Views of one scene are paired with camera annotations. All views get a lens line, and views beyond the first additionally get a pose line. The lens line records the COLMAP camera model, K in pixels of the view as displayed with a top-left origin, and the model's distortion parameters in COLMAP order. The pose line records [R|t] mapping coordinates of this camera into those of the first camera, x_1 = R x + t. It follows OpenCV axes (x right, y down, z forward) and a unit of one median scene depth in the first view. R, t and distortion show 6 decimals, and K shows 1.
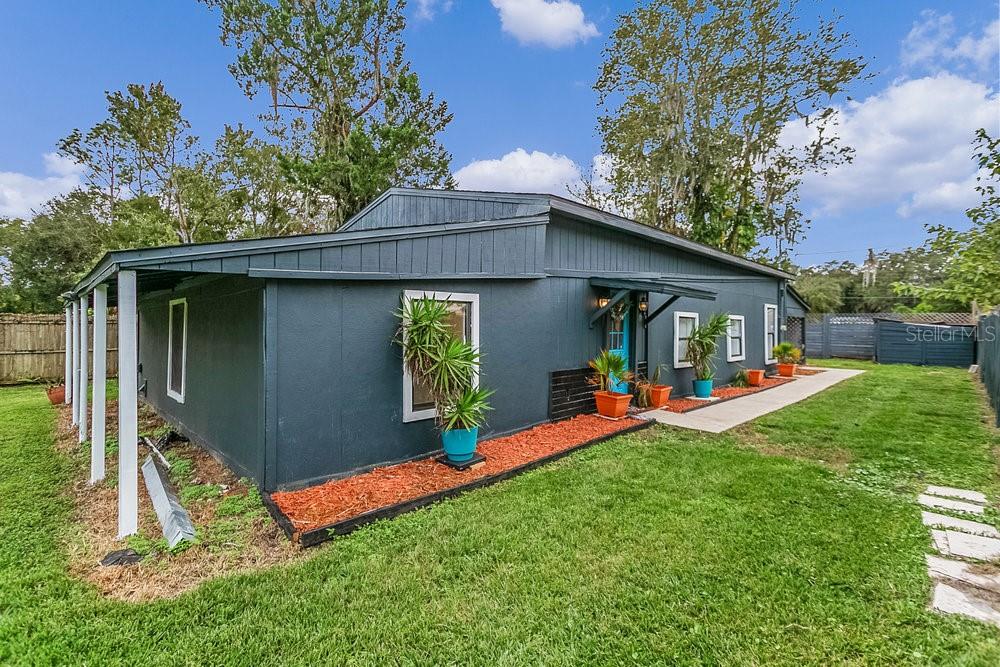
lens RADIAL K [[451.5, 0, 500.2], [0, 451.5, 322.5], [0, 0, 1]] dist [-0.000952, 0.000133]
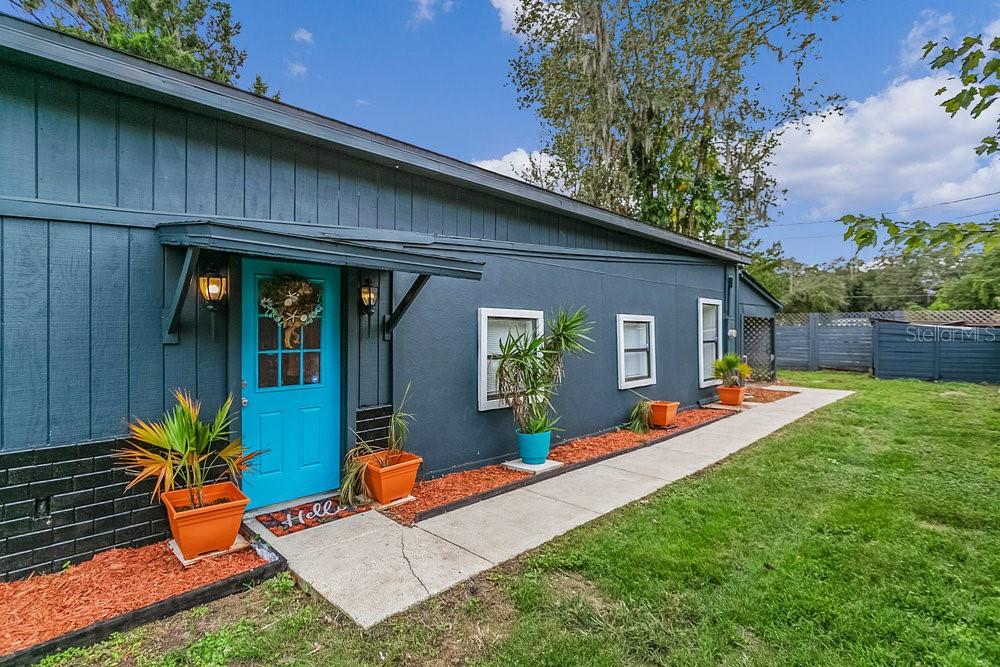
lens RADIAL K [[470.2, 0, 500.0], [0, 470.2, 333.5], [0, 0, 1]] dist [0.001476, -0.000020]
pose [[0.999937, -0.010879, 0.002741, 0.222953], [0.010848, 0.999882, 0.010920, 0.000747], [-0.002859, -0.010889, 0.999937, 0.232048]]
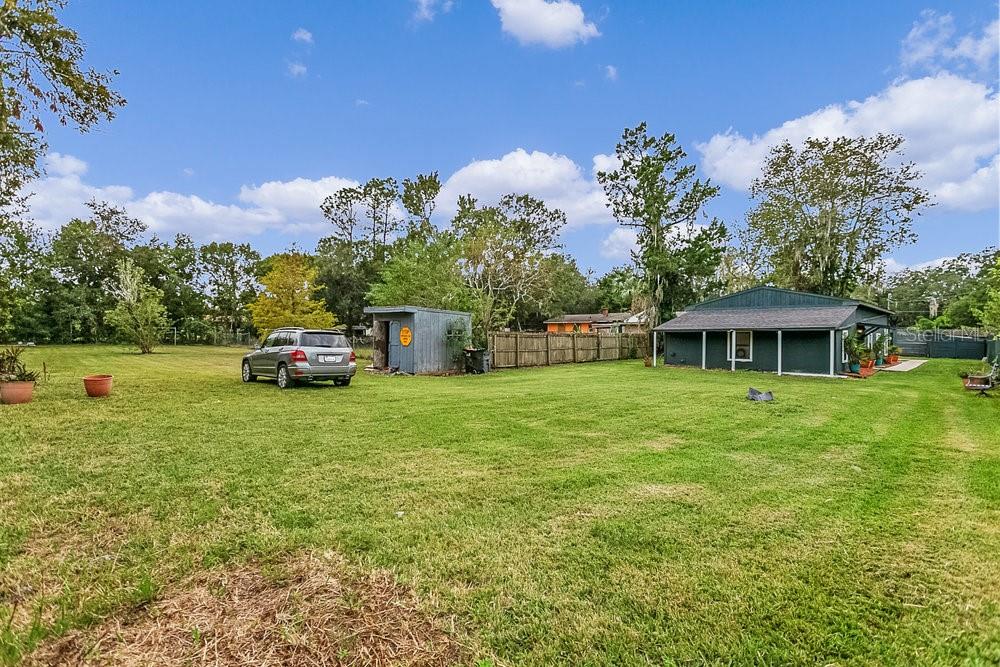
lens RADIAL K [[470.2, 0, 500.0], [0, 470.2, 333.5], [0, 0, 1]] dist [0.001476, -0.000020]
pose [[0.999919, -0.004219, 0.012015, -0.906065], [0.004180, 0.999986, 0.003309, -0.018706], [-0.012028, -0.003259, 0.999922, -0.852985]]
